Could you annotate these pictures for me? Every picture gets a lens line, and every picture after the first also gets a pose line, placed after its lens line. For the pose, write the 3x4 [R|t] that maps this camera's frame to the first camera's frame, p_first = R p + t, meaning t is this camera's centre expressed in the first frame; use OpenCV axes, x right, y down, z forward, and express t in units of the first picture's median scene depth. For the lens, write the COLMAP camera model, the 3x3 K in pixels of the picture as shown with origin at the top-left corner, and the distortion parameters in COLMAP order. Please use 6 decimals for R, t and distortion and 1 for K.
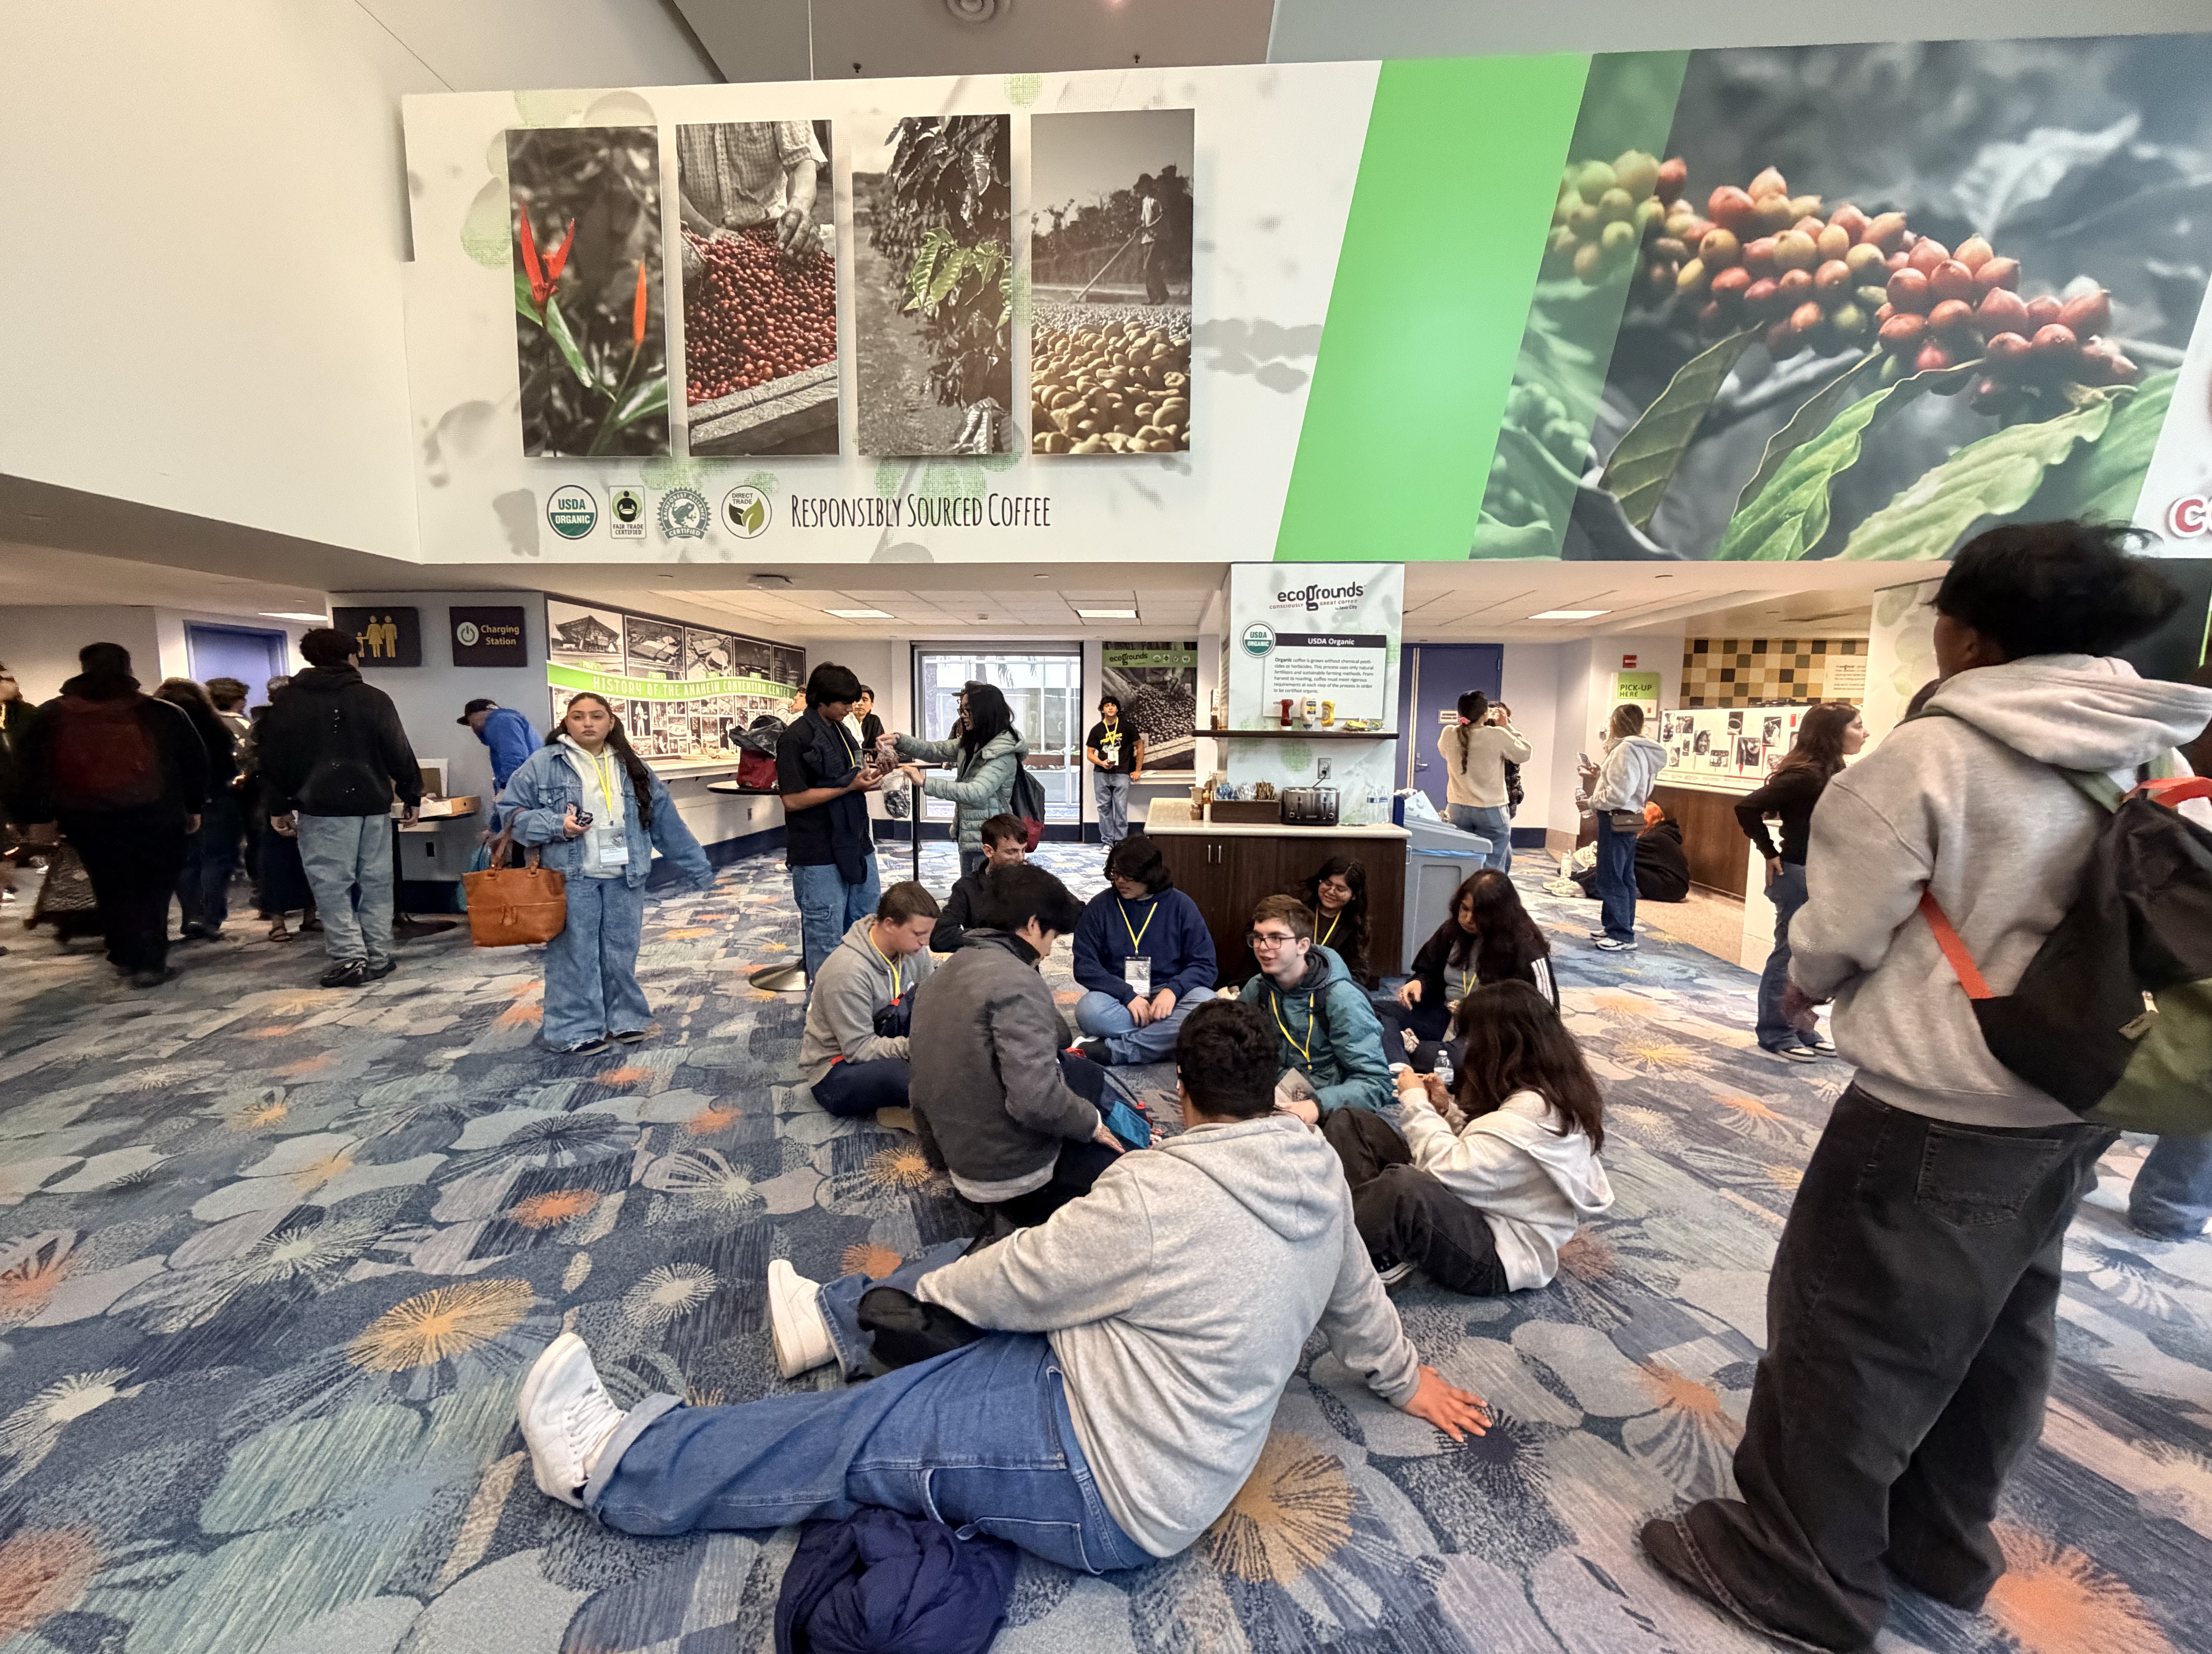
lens RADIAL K [[879.6, 0, 1112.1], [0, 879.6, 818.3], [0, 0, 1]] dist [0.000597, -0.001046]
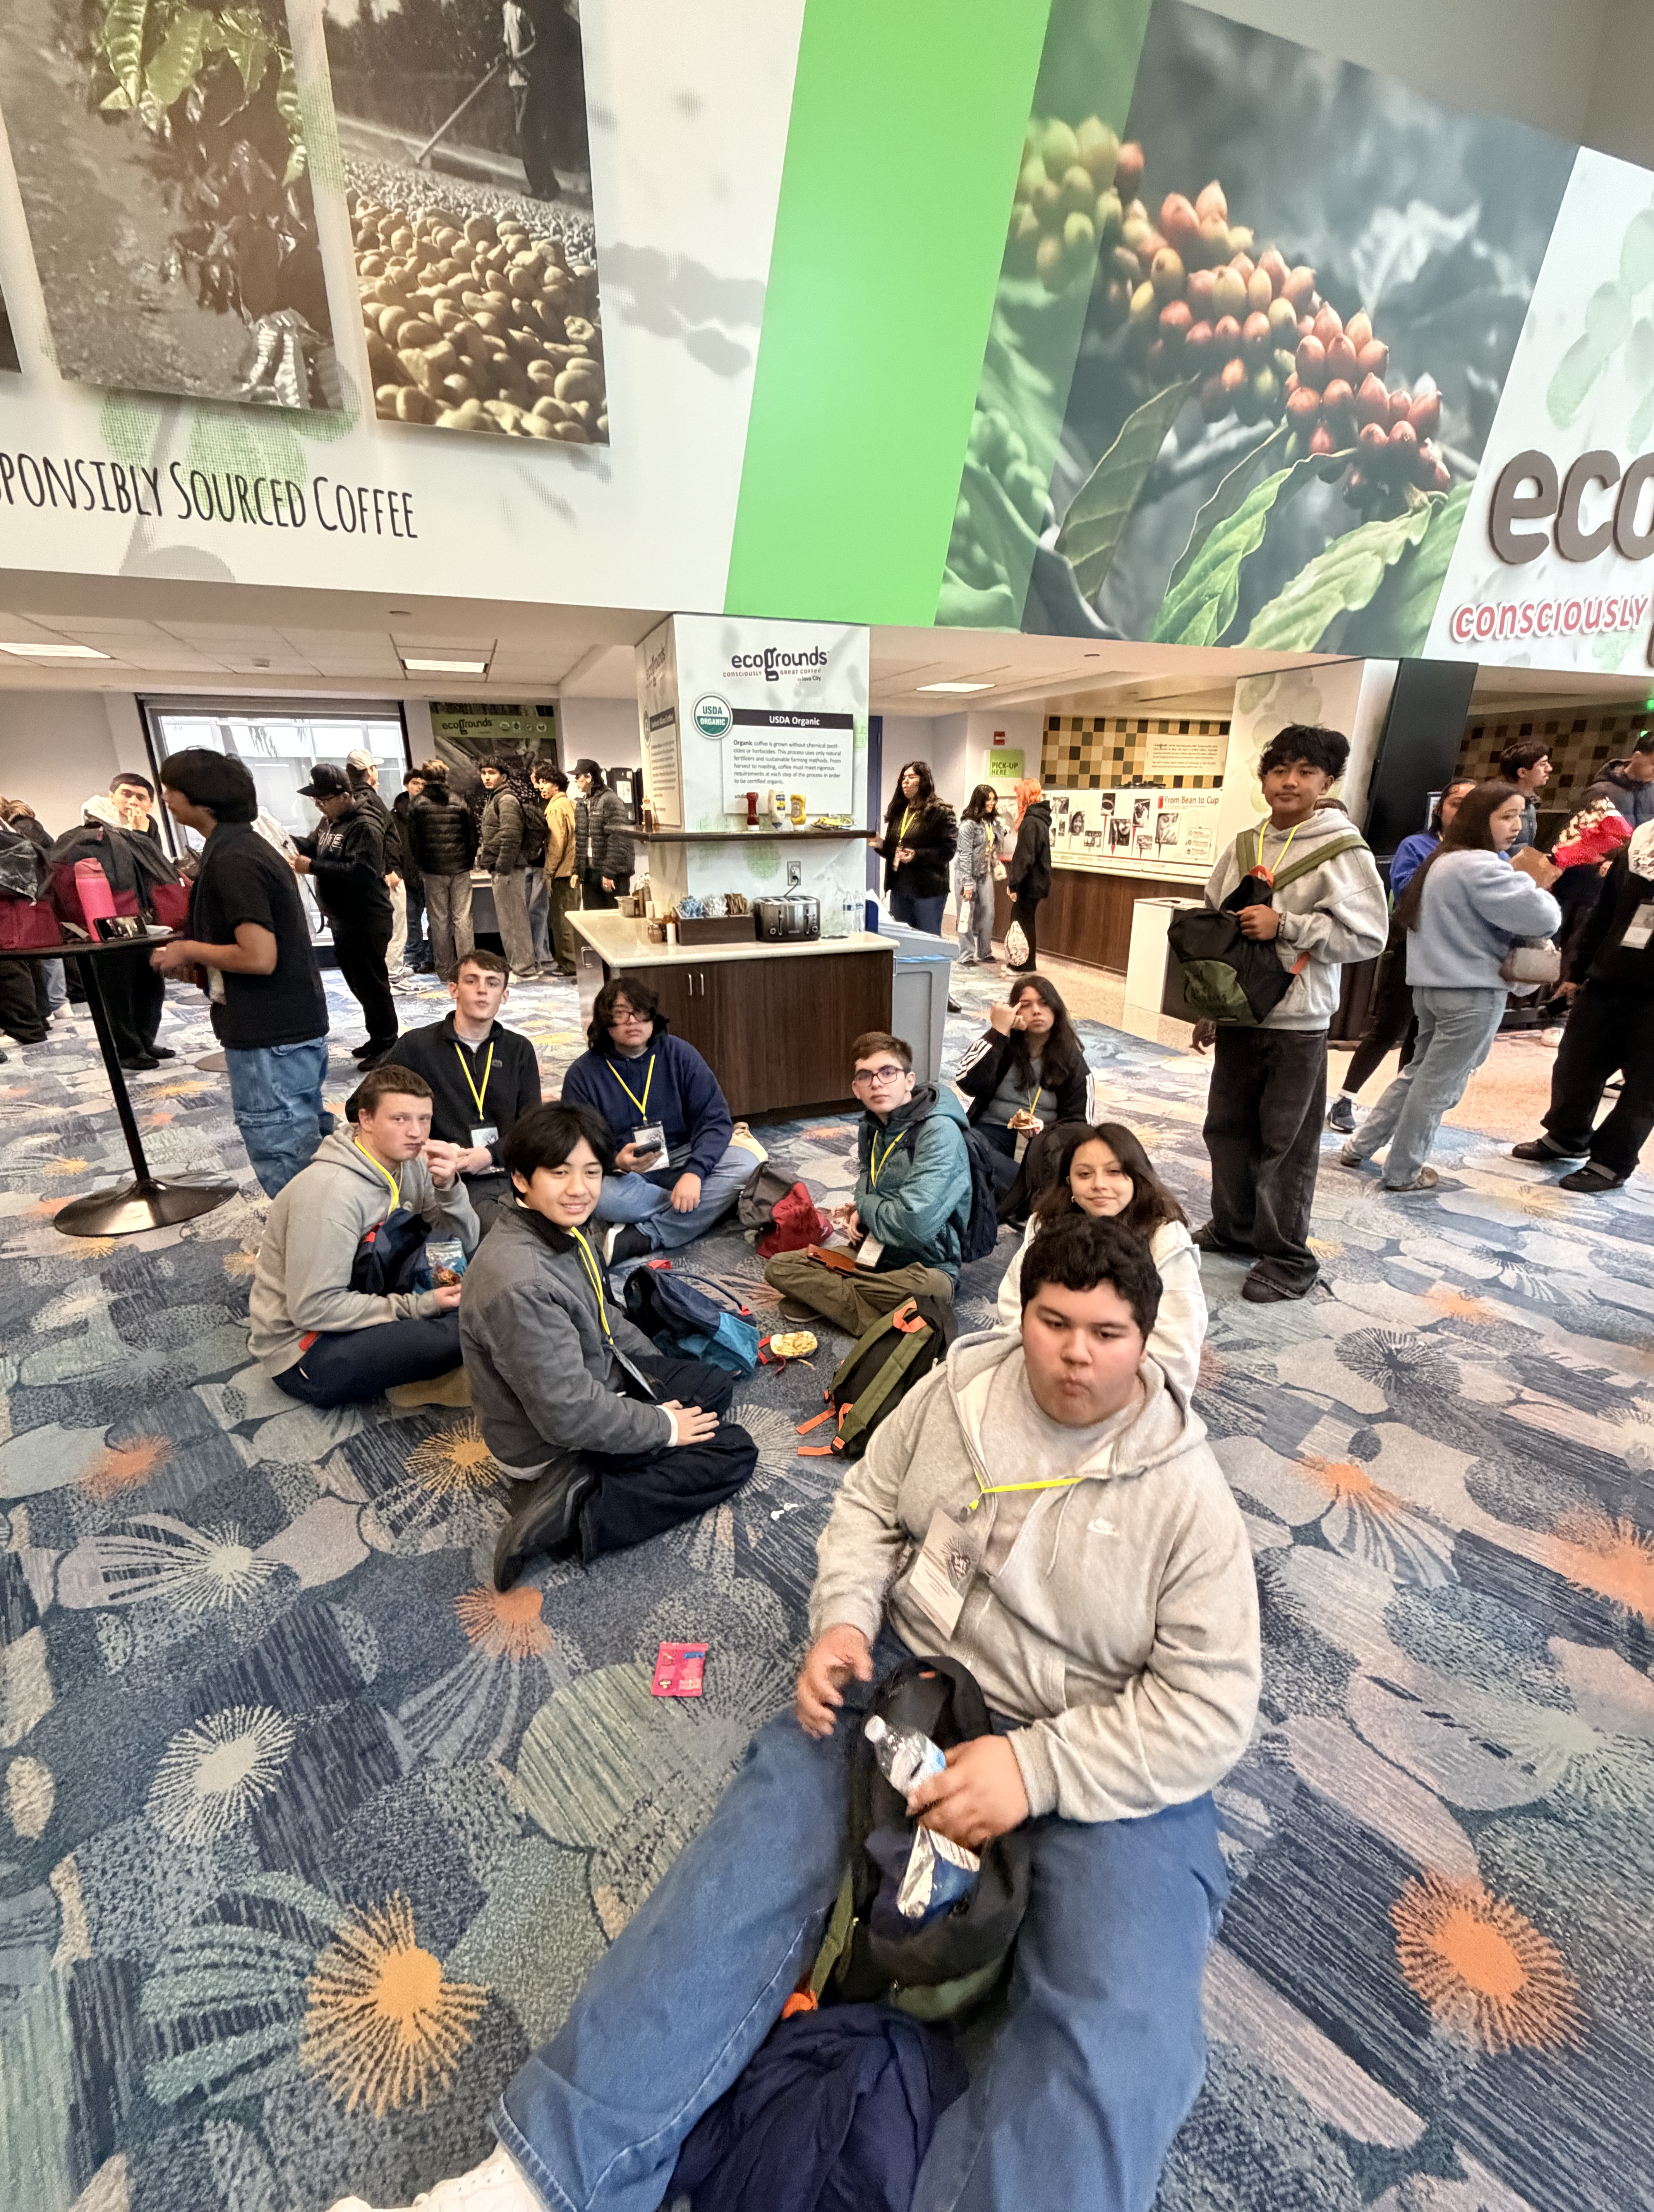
lens RADIAL K [[913.1, 0, 827.0], [0, 913.1, 1106.0], [0, 0, 1]] dist [-0.000588, -0.000337]
pose [[0.910059, -0.144277, 0.388558, -0.127013], [0.055623, 0.971493, 0.230451, -0.041239], [-0.410730, -0.188111, 0.892141, 0.128160]]
